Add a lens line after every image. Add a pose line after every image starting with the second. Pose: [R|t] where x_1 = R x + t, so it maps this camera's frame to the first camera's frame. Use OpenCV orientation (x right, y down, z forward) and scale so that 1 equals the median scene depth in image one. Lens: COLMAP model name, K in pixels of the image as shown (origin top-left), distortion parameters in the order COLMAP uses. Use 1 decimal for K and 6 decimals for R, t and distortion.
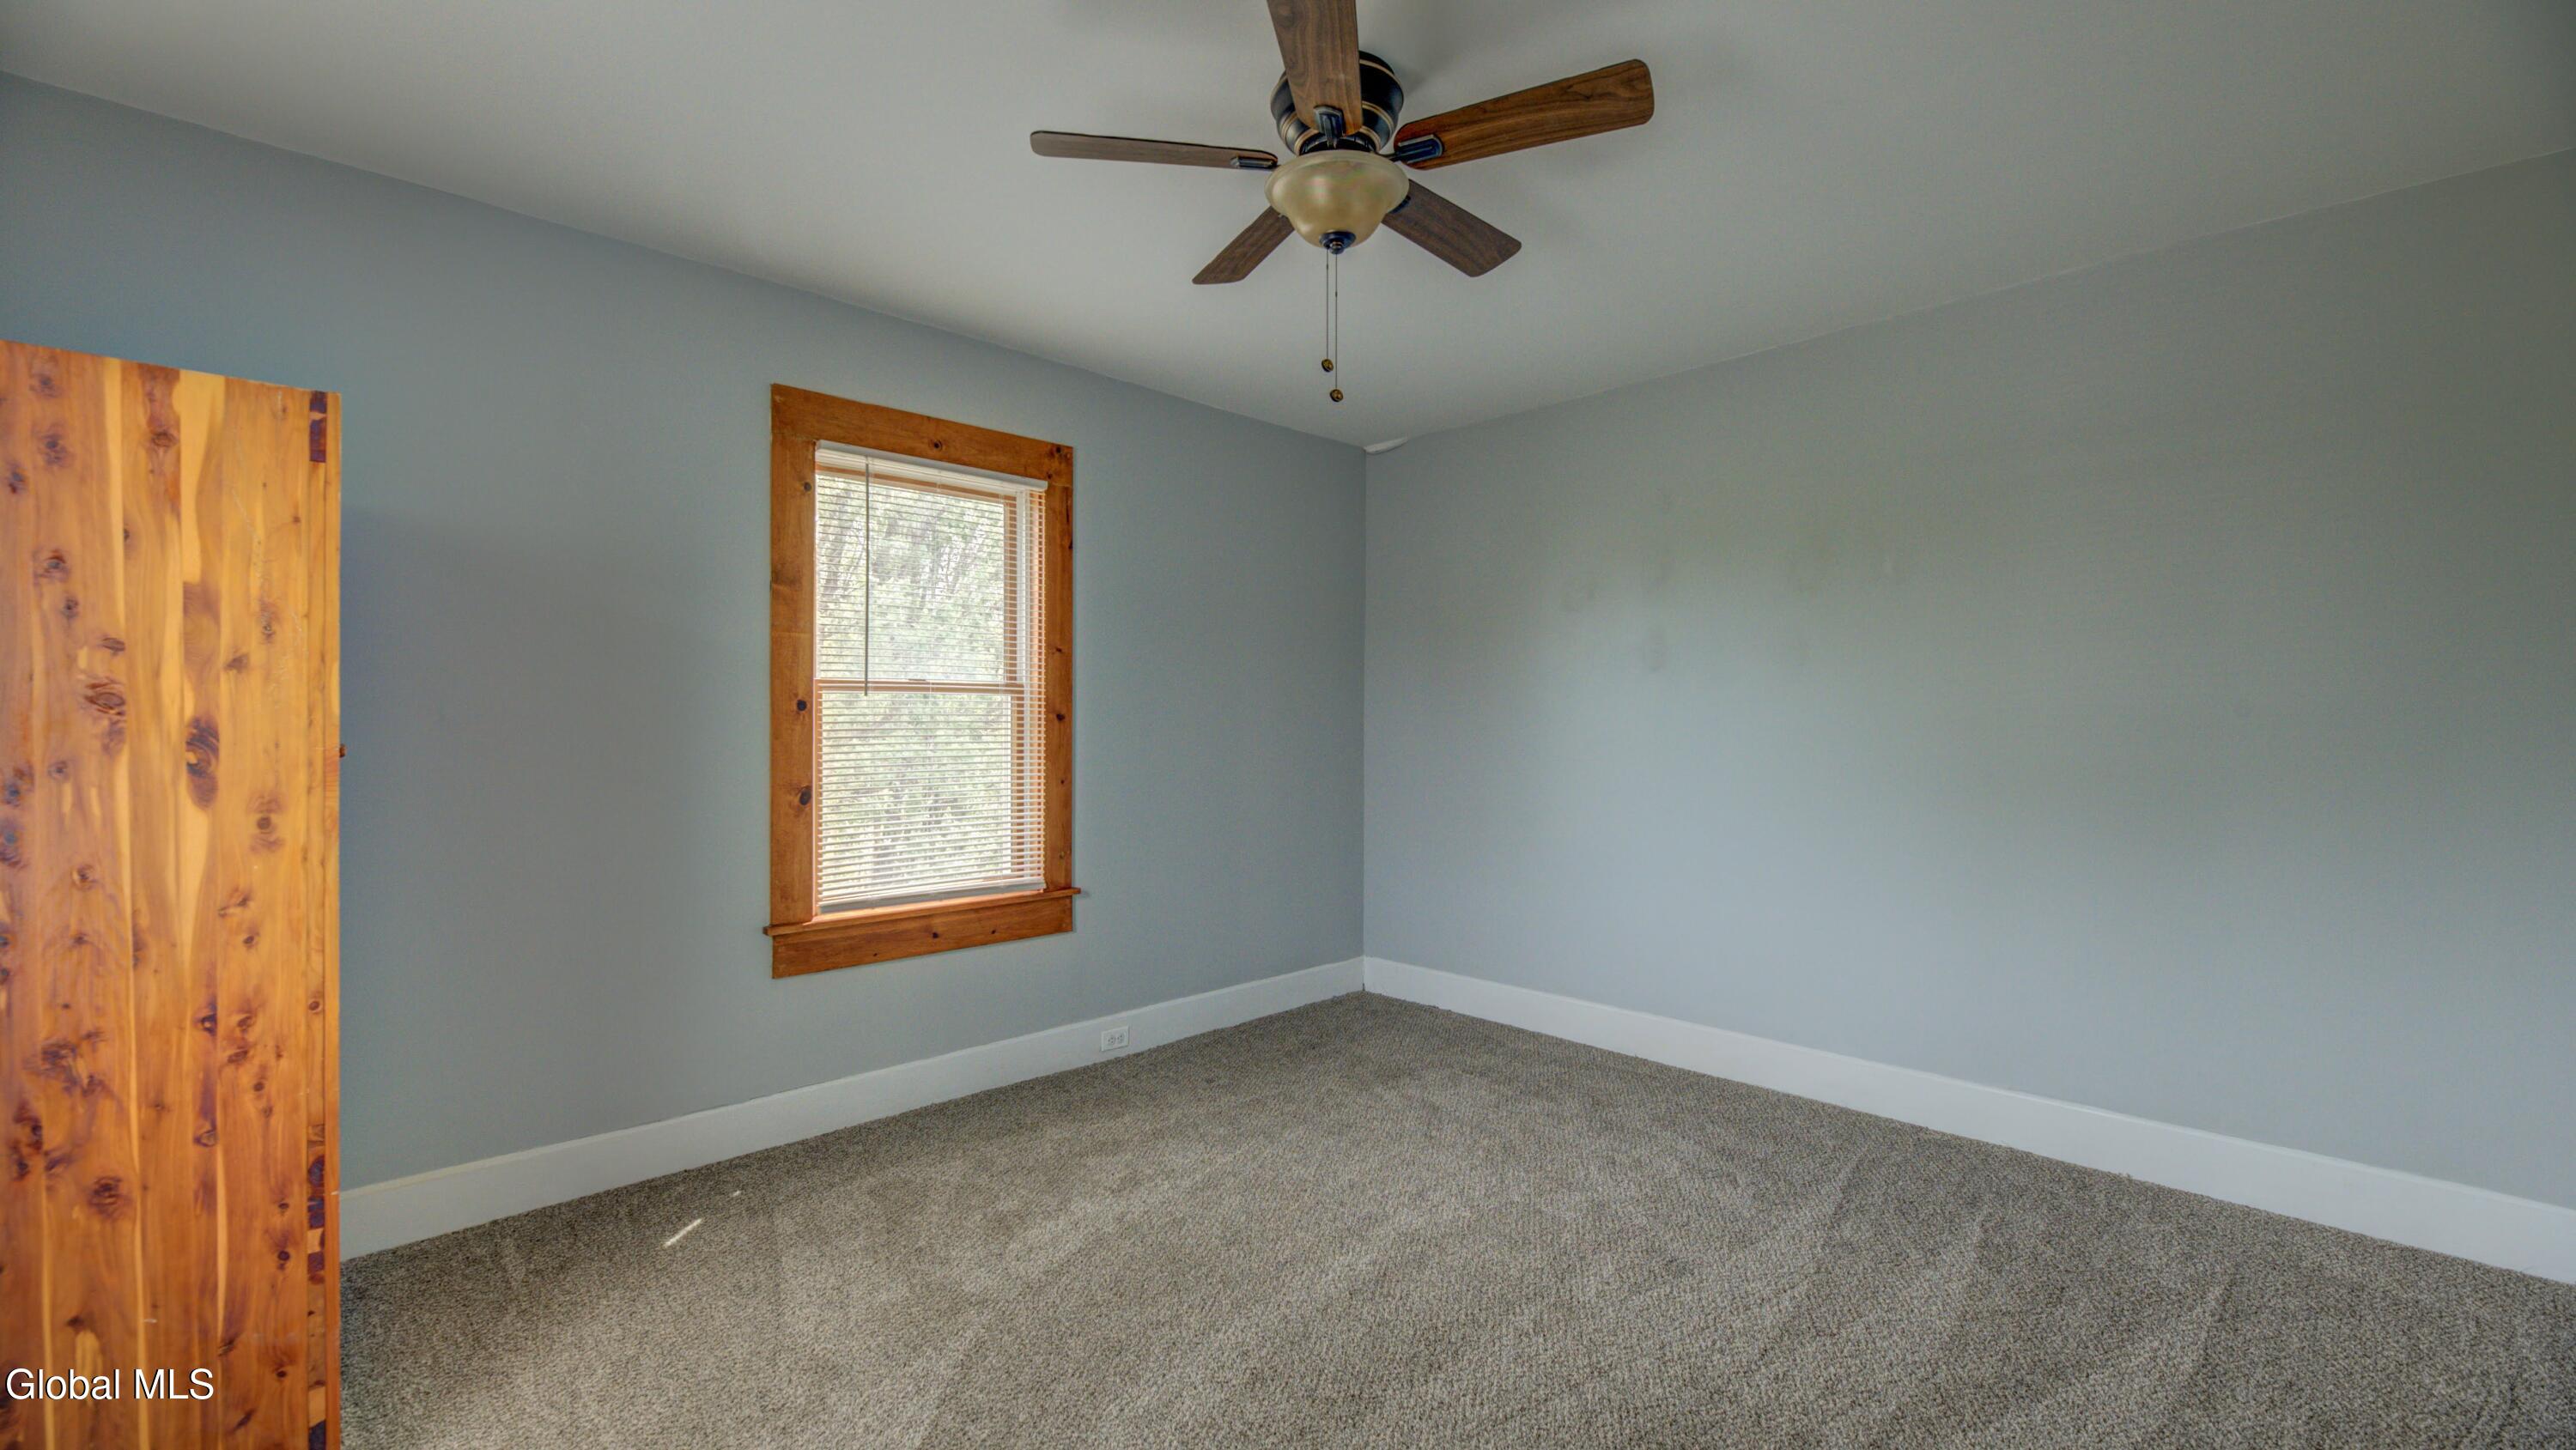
lens RADIAL K [[1048.8, 0, 1288.0], [0, 1048.8, 725.0], [0, 0, 1]] dist [0.000089, -0.000276]
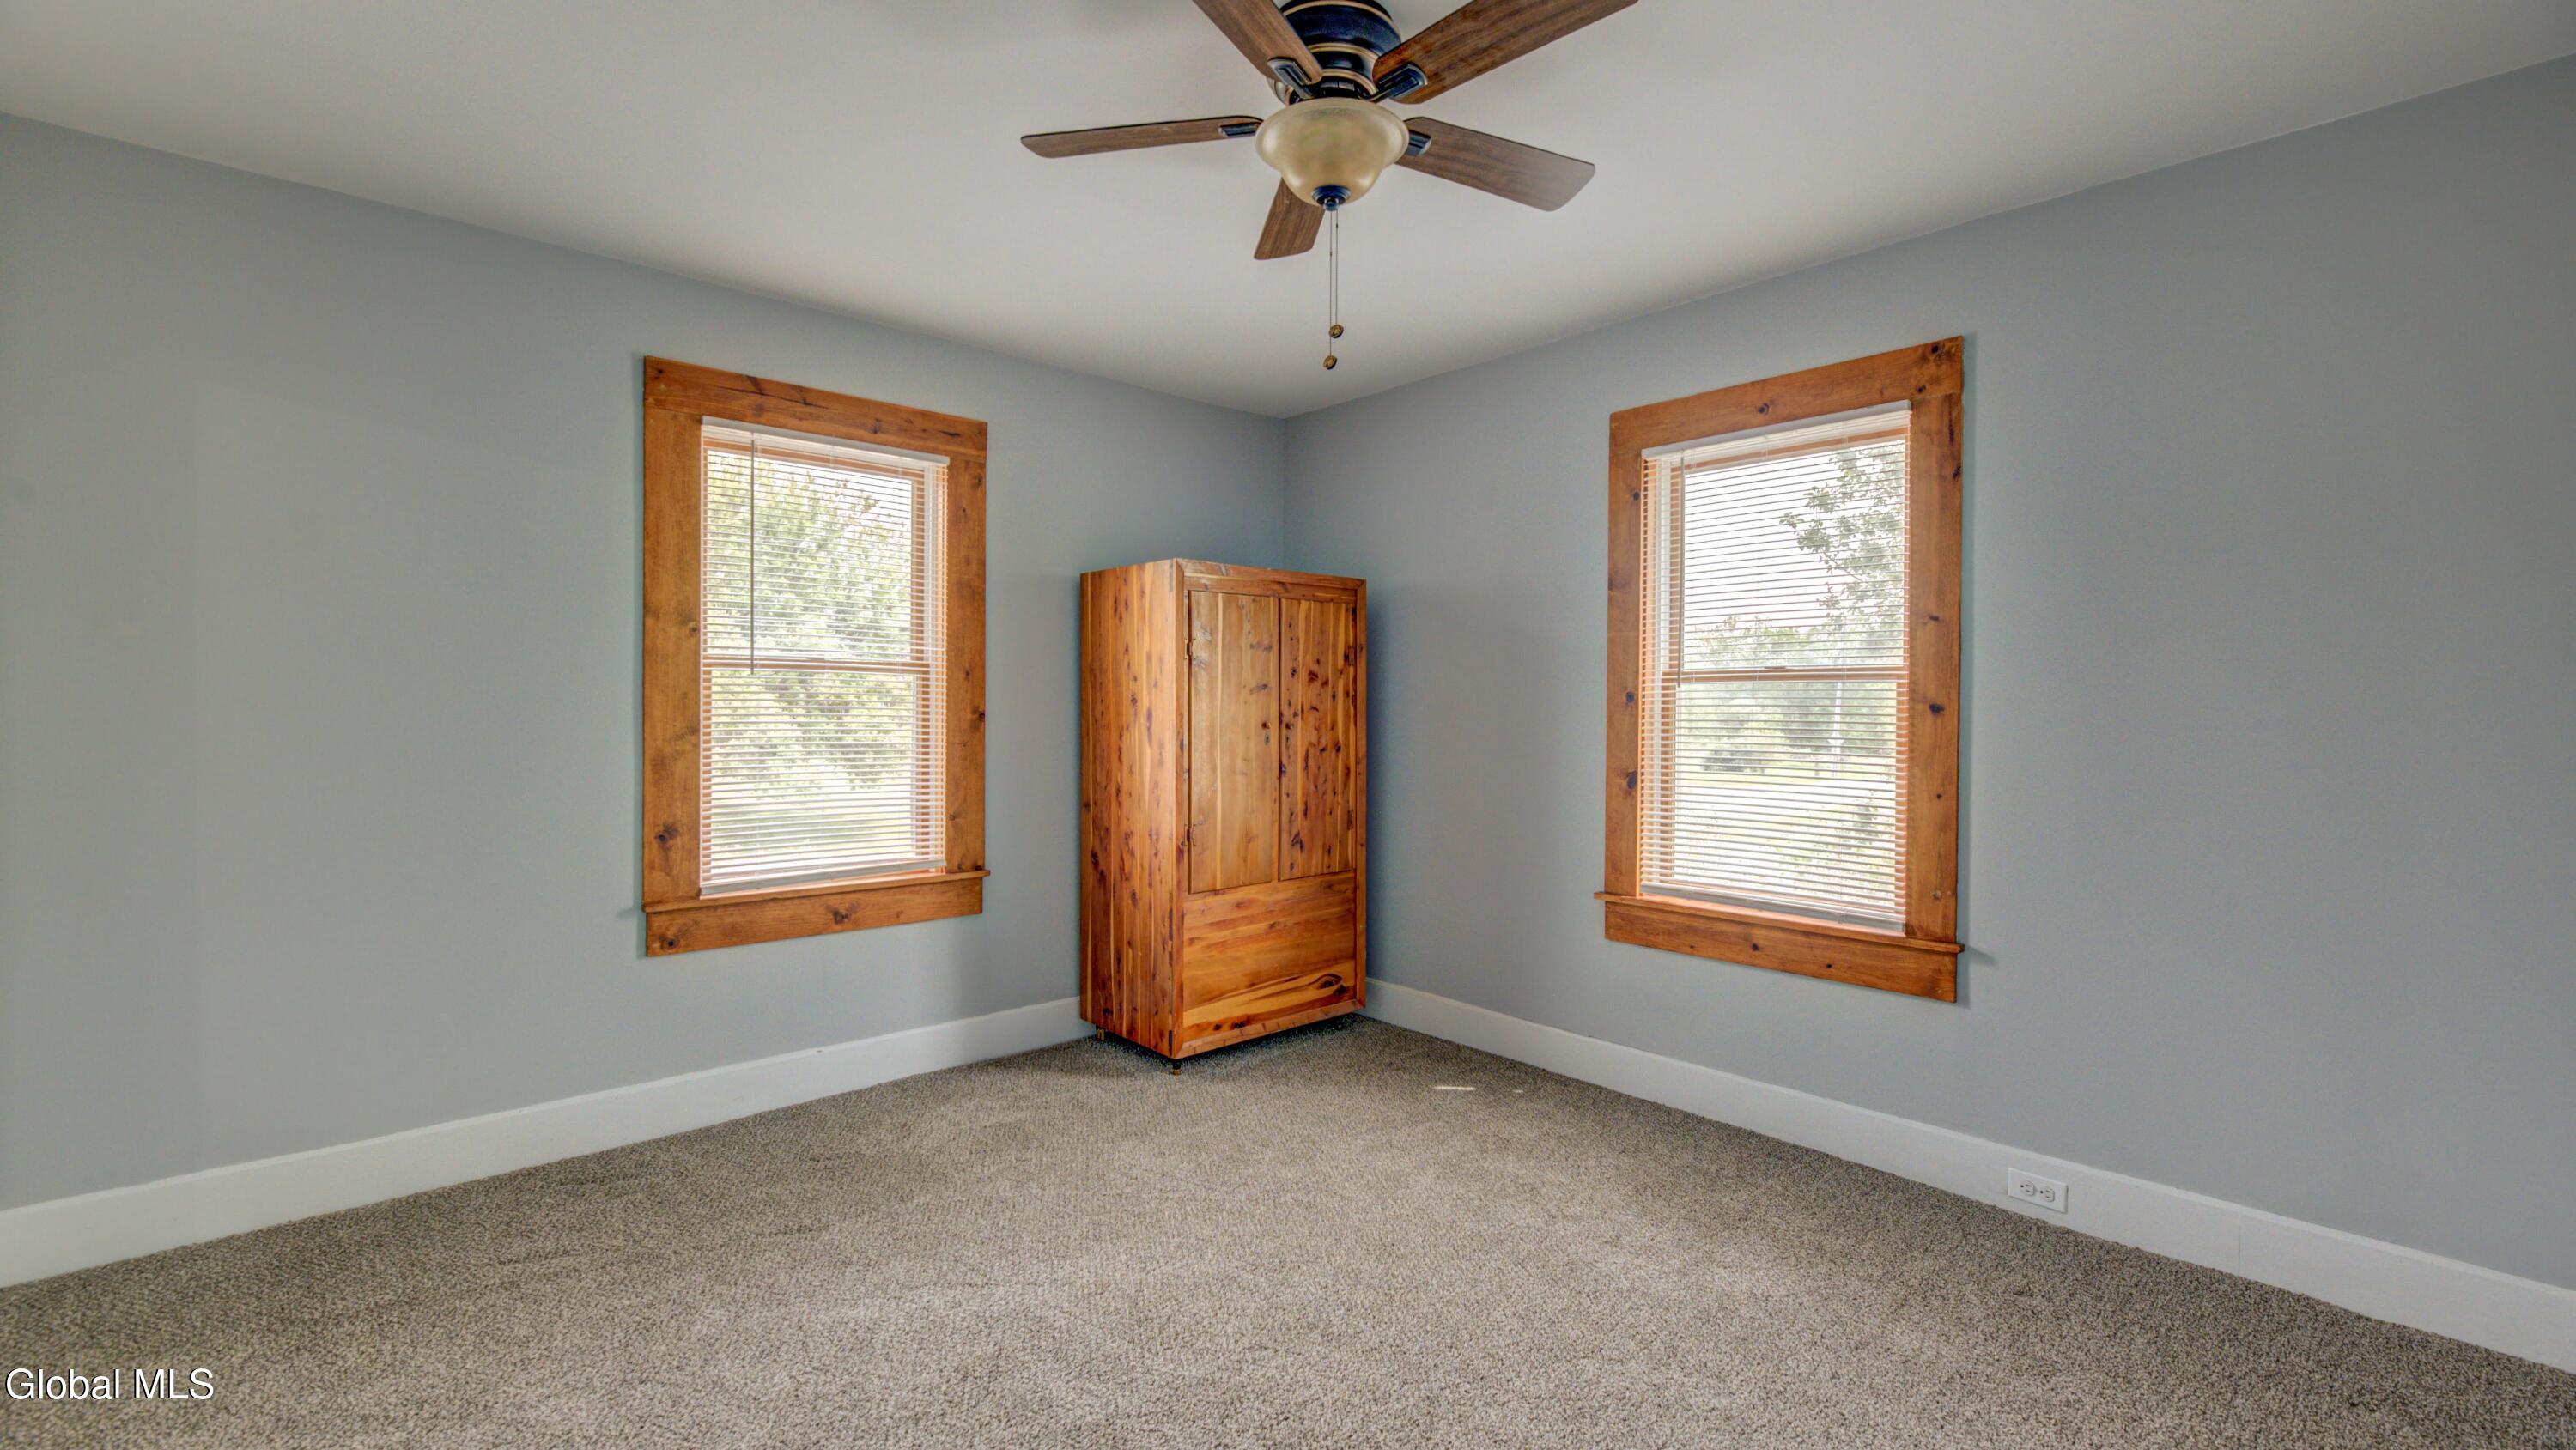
lens RADIAL K [[1104.0, 0, 1275.8], [0, 1104.0, 714.9], [0, 0, 1]] dist [0.000754, 0.000014]
pose [[-0.052238, 0.005734, -0.998618, 0.668689], [-0.009041, 0.999940, 0.006215, -0.004181], [0.998594, 0.009353, -0.052183, 0.653949]]
